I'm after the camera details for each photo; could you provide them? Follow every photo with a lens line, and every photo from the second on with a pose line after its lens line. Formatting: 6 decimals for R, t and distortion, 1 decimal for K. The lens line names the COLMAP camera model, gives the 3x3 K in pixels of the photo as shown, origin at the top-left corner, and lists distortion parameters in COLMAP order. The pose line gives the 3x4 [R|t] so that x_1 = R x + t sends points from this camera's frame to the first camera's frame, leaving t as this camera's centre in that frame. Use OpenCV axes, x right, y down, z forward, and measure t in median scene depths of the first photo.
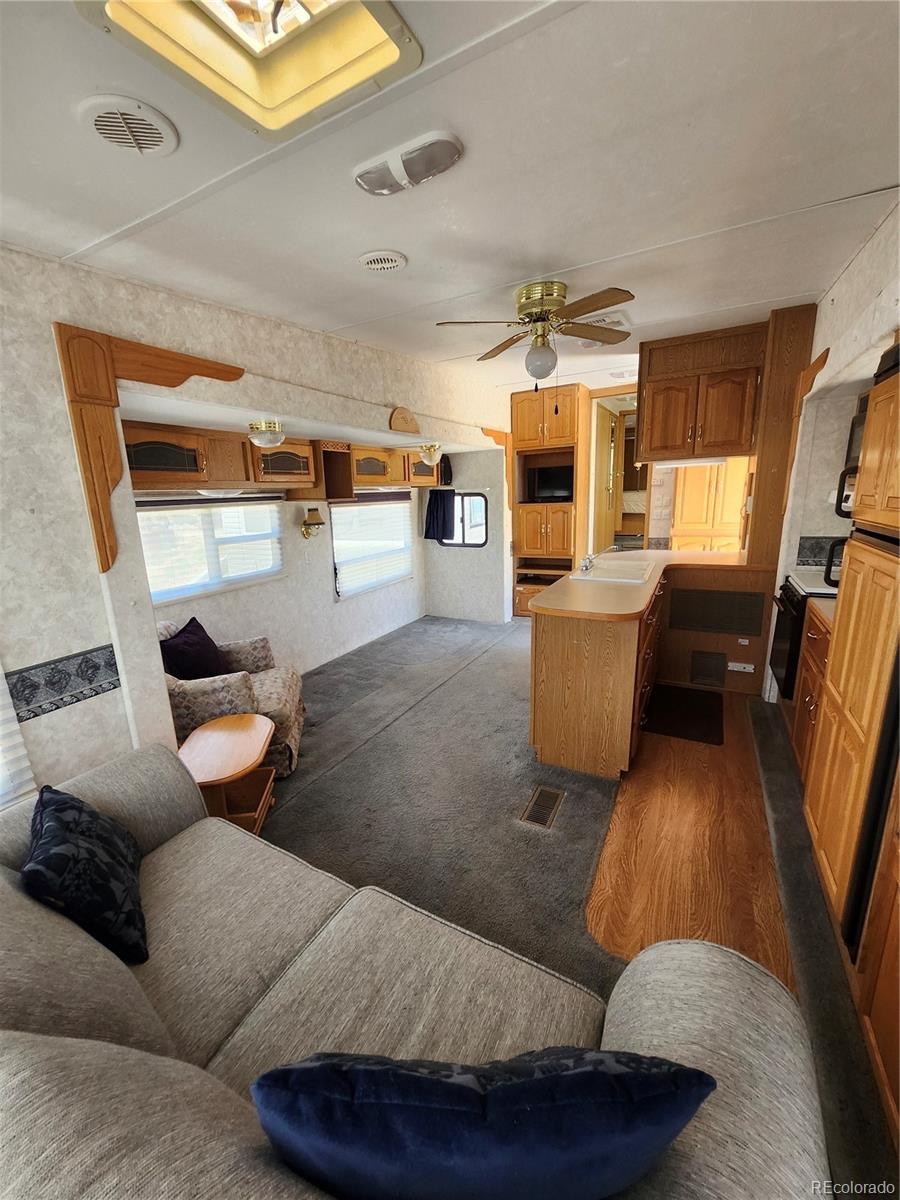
lens RADIAL K [[472.1, 0, 444.0], [0, 472.1, 598.9], [0, 0, 1]] dist [-0.001487, 0.001170]
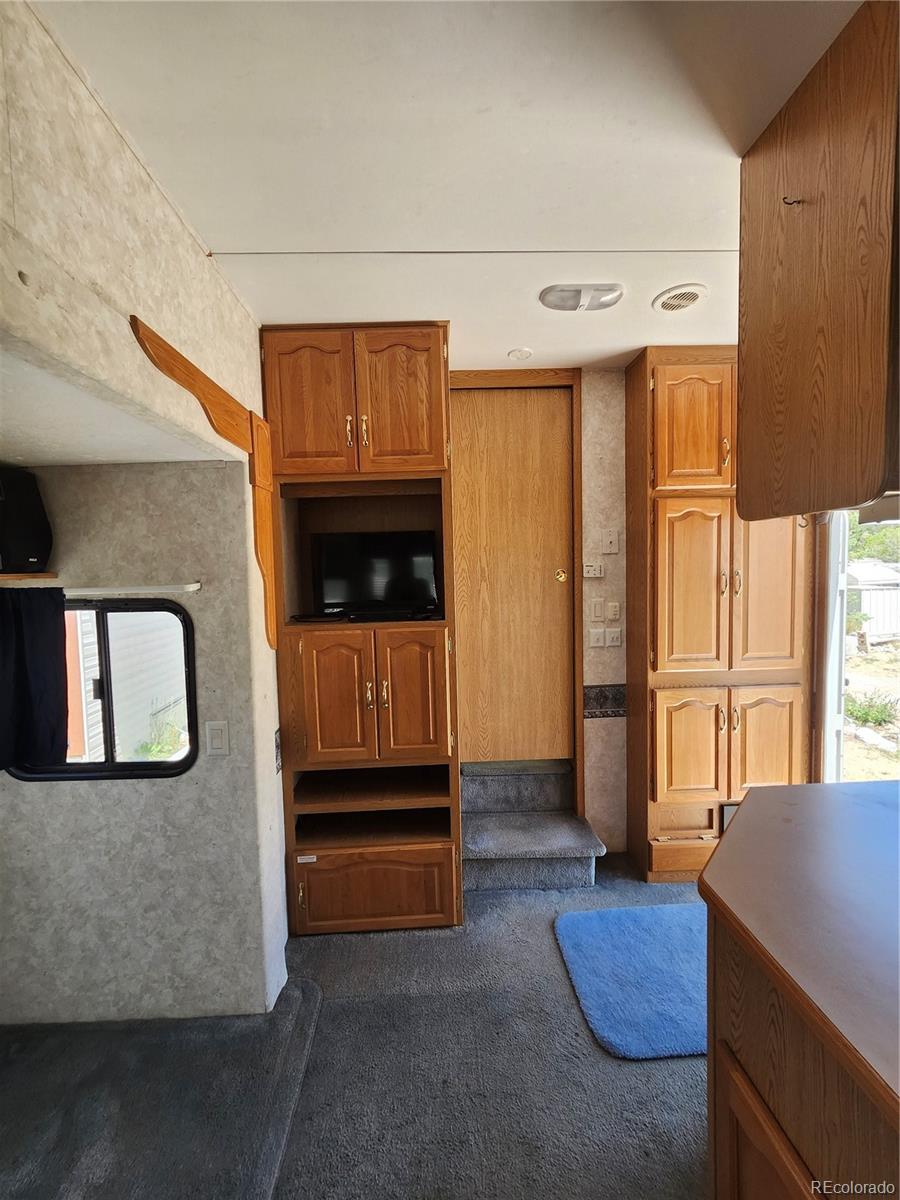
lens RADIAL K [[472.1, 0, 452.0], [0, 472.1, 596.0], [0, 0, 1]] dist [-0.001487, 0.001170]
pose [[0.859743, -0.013060, 0.510559, 0.115020], [0.105701, 0.982579, -0.152859, -0.230500], [-0.499668, 0.185386, 0.846146, 0.933177]]
